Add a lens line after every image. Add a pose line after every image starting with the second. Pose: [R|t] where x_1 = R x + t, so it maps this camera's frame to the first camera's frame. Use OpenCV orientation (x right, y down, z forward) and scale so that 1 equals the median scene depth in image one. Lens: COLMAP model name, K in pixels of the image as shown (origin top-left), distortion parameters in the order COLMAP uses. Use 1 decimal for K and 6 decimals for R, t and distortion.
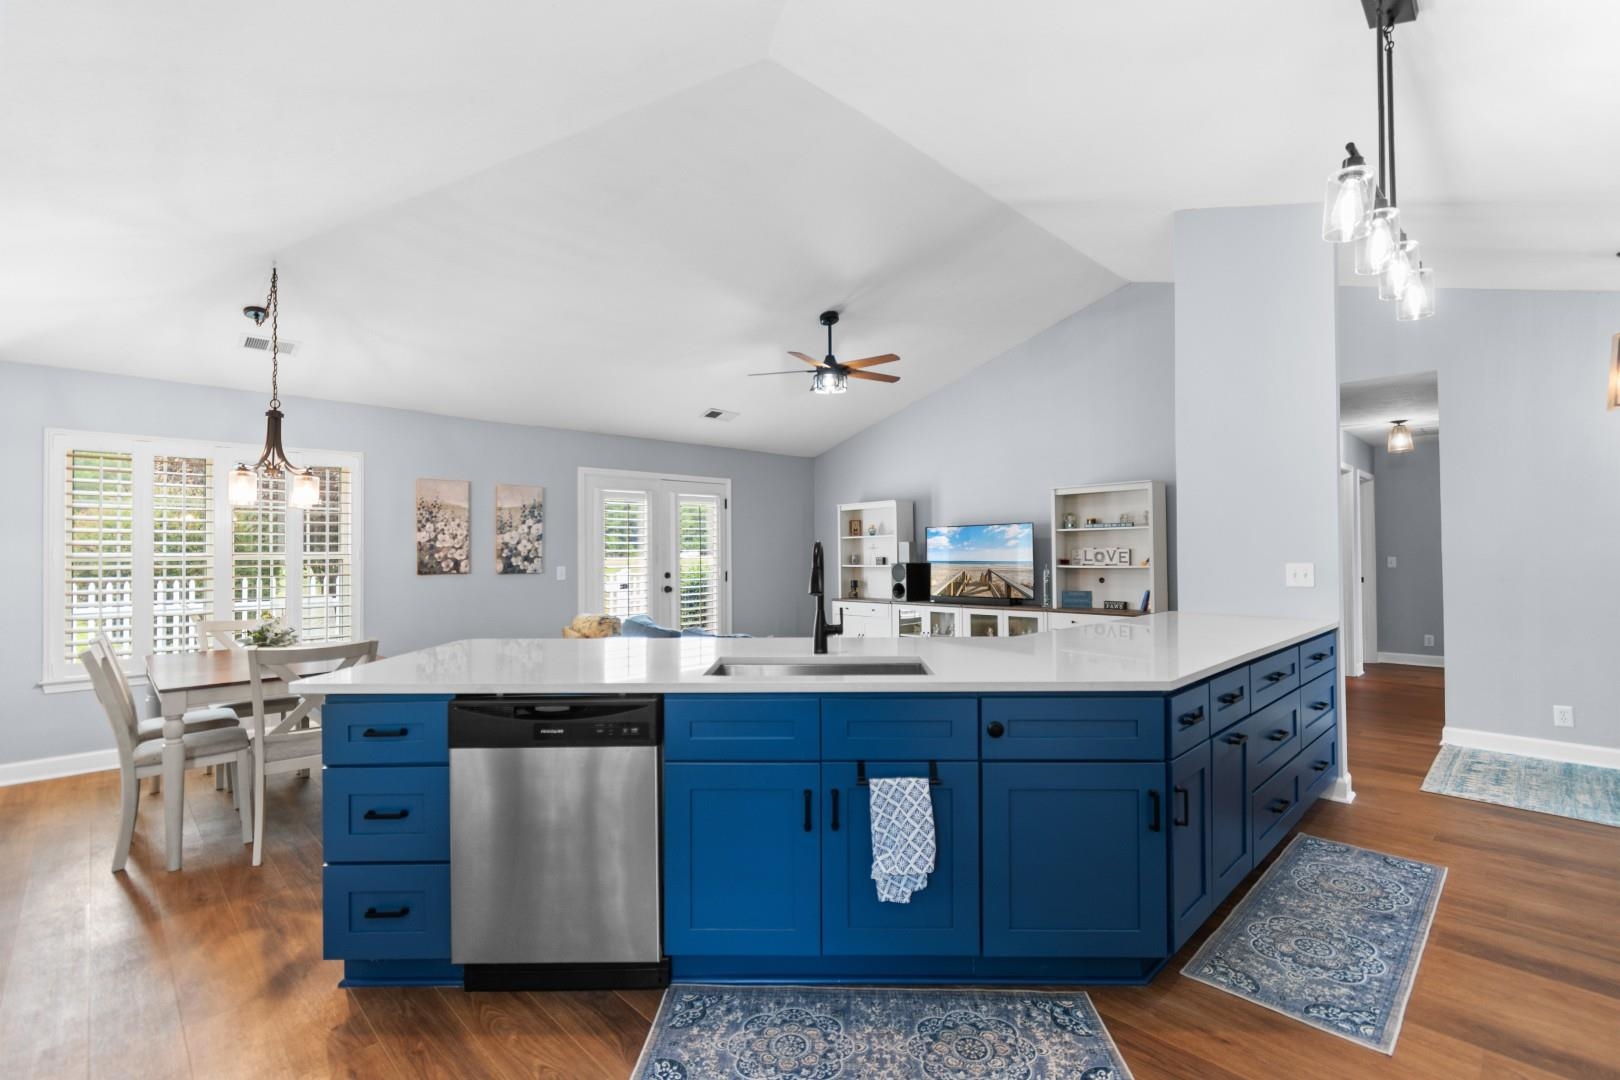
lens RADIAL K [[725.0, 0, 810.0], [0, 725.0, 540.0], [0, 0, 1]] dist [0.000411, -0.000542]
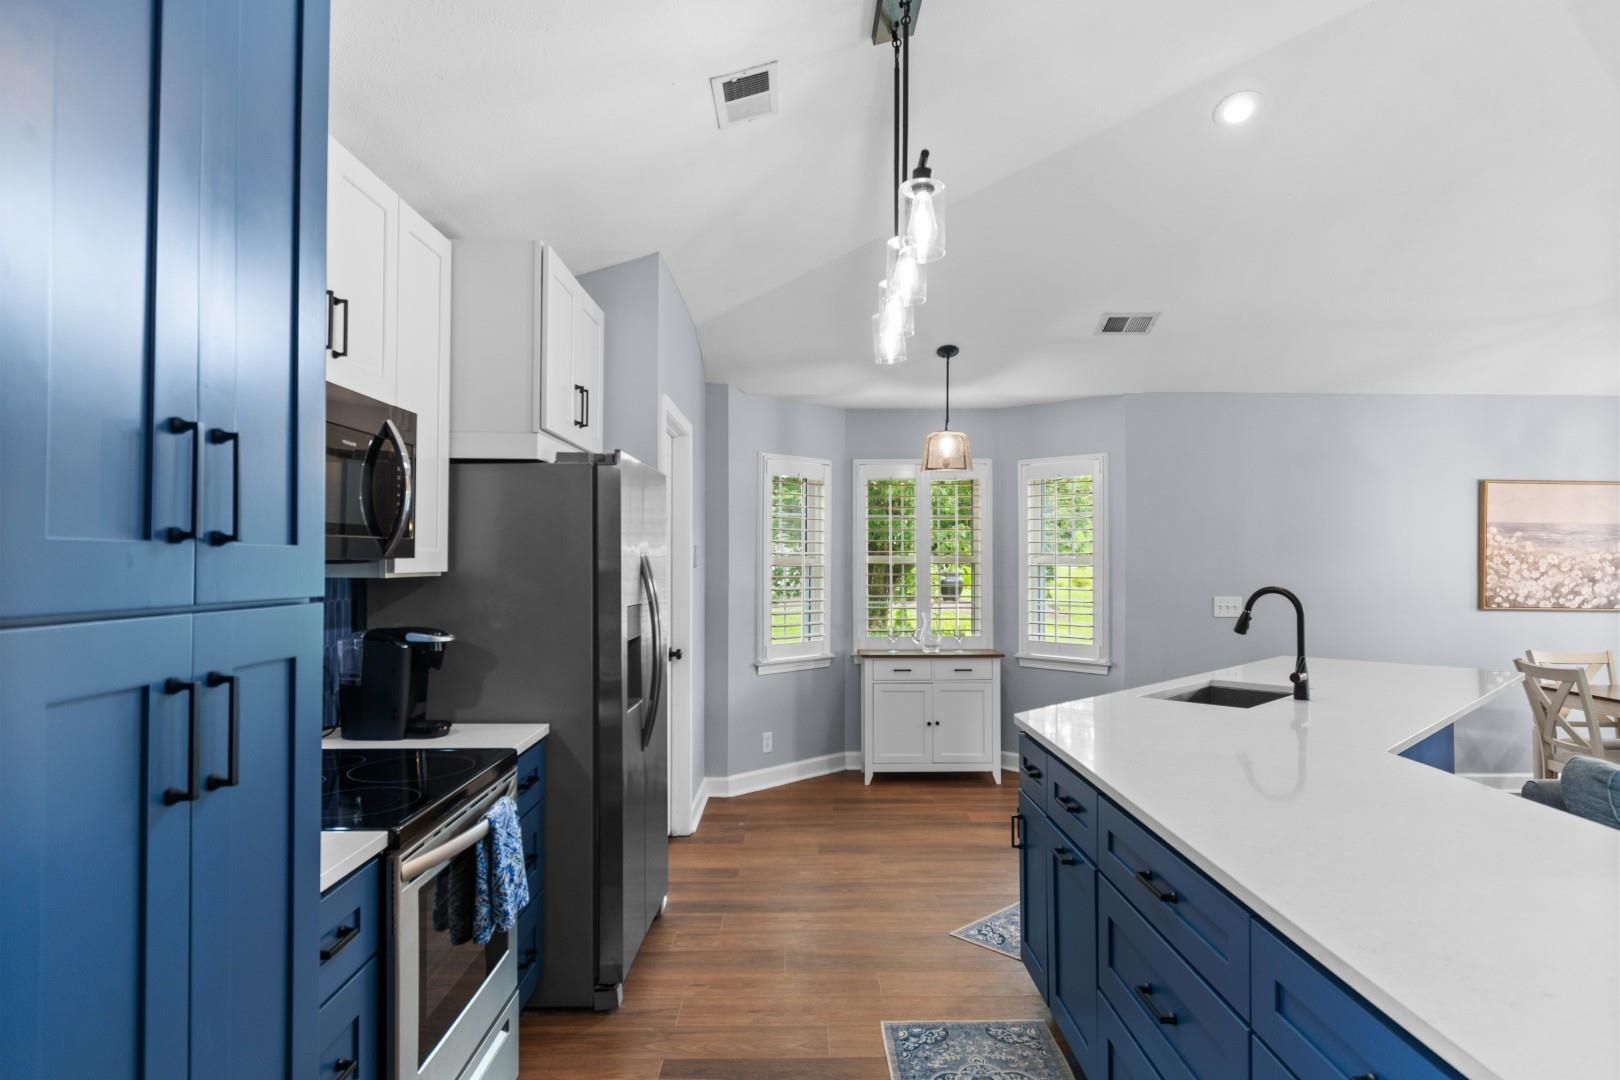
lens RADIAL K [[930.9, 0, 810.0], [0, 930.9, 540.0], [0, 0, 1]] dist [-0.005695, -0.001207]
pose [[-0.693845, -0.009272, -0.720065, 1.097320], [0.013257, 0.999583, -0.025645, -0.031485], [0.720003, -0.027340, -0.693432, 1.099205]]
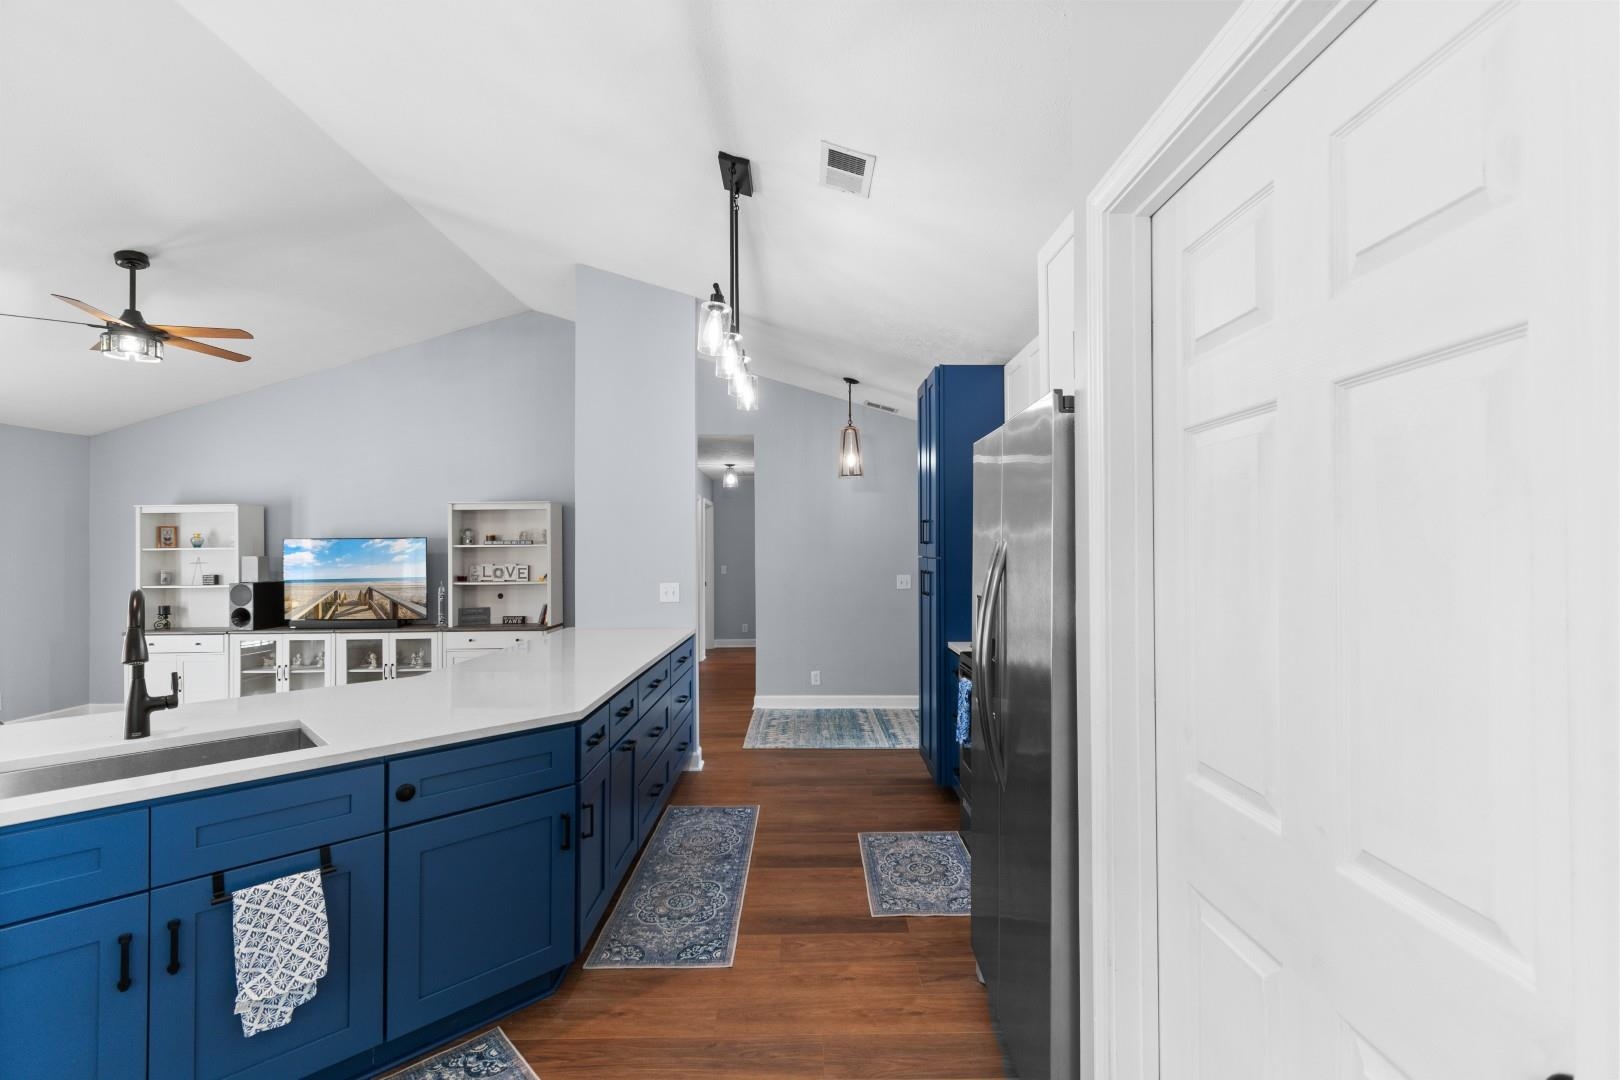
lens RADIAL K [[711.5, 0, 816.7], [0, 711.5, 541.4], [0, 0, 1]] dist [0.015596, -0.008582]
pose [[0.688718, 0.010492, 0.724954, -0.032562], [-0.010402, 0.999935, -0.004589, -0.040184], [-0.724955, -0.004381, 0.688782, -0.013372]]
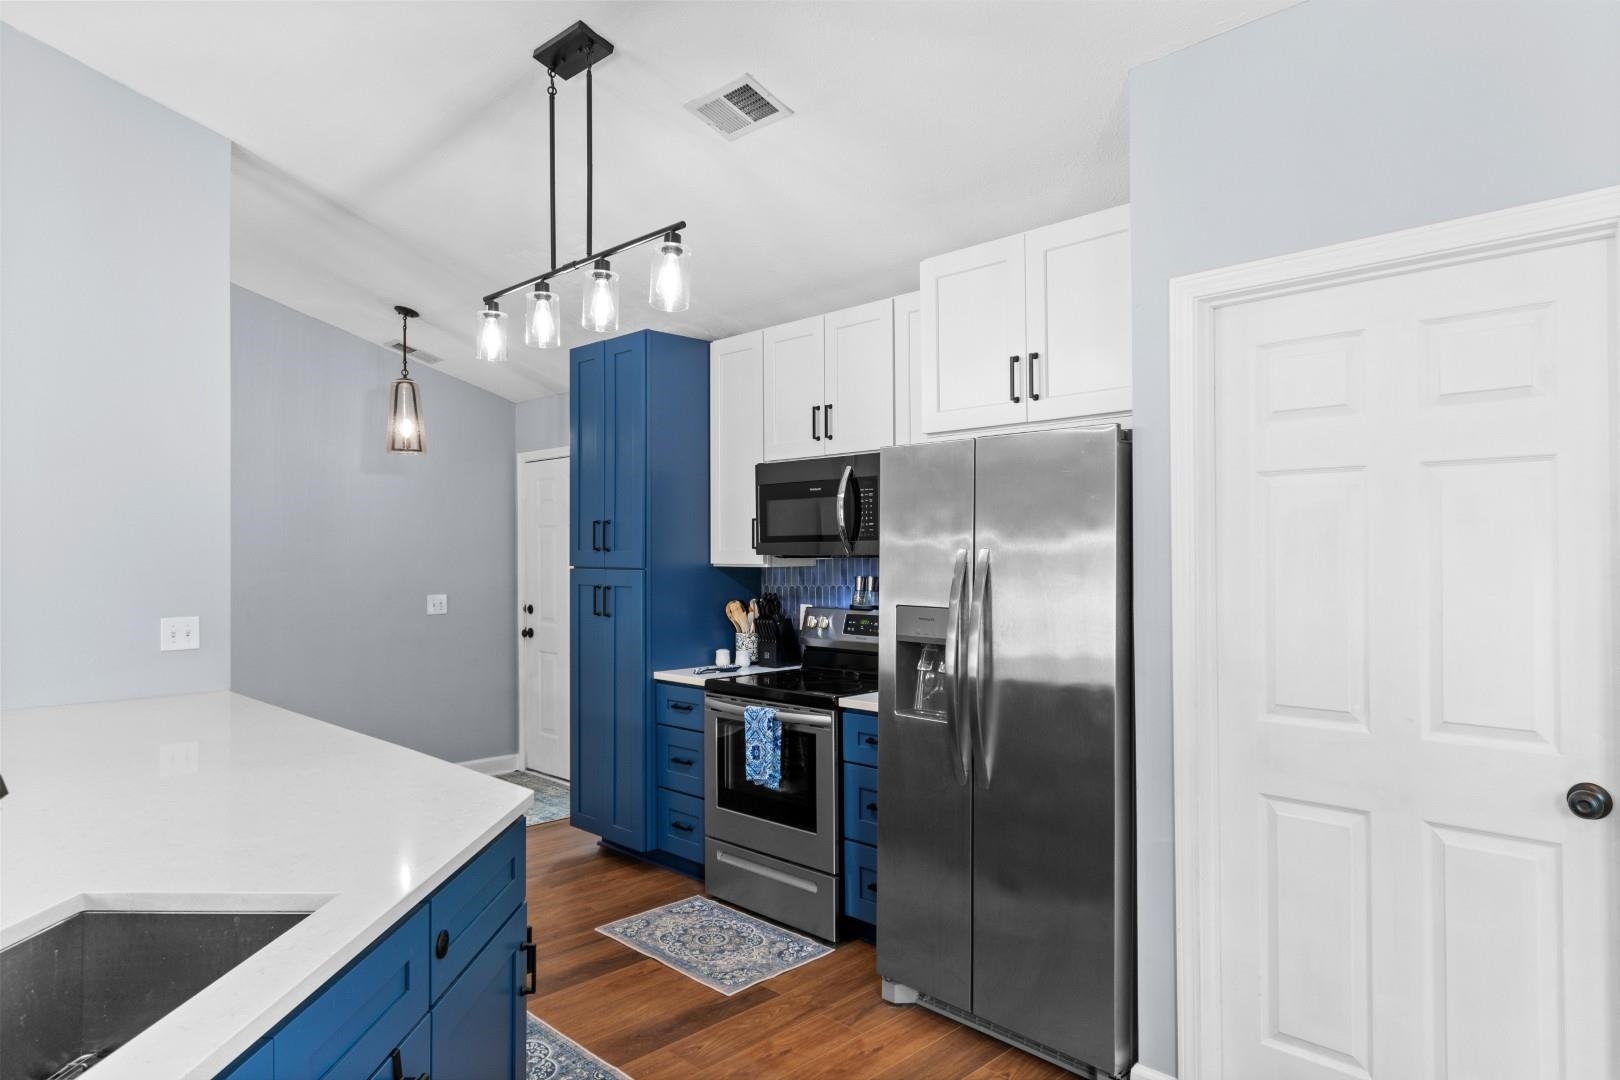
lens RADIAL K [[982.9, 0, 813.6], [0, 982.9, 538.1], [0, 0, 1]] dist [0.000955, -0.000068]
pose [[-0.011984, 0.020658, 0.999715, -0.346022], [-0.009127, 0.999743, -0.020768, -0.035800], [-0.999887, -0.009373, -0.011793, 0.436005]]
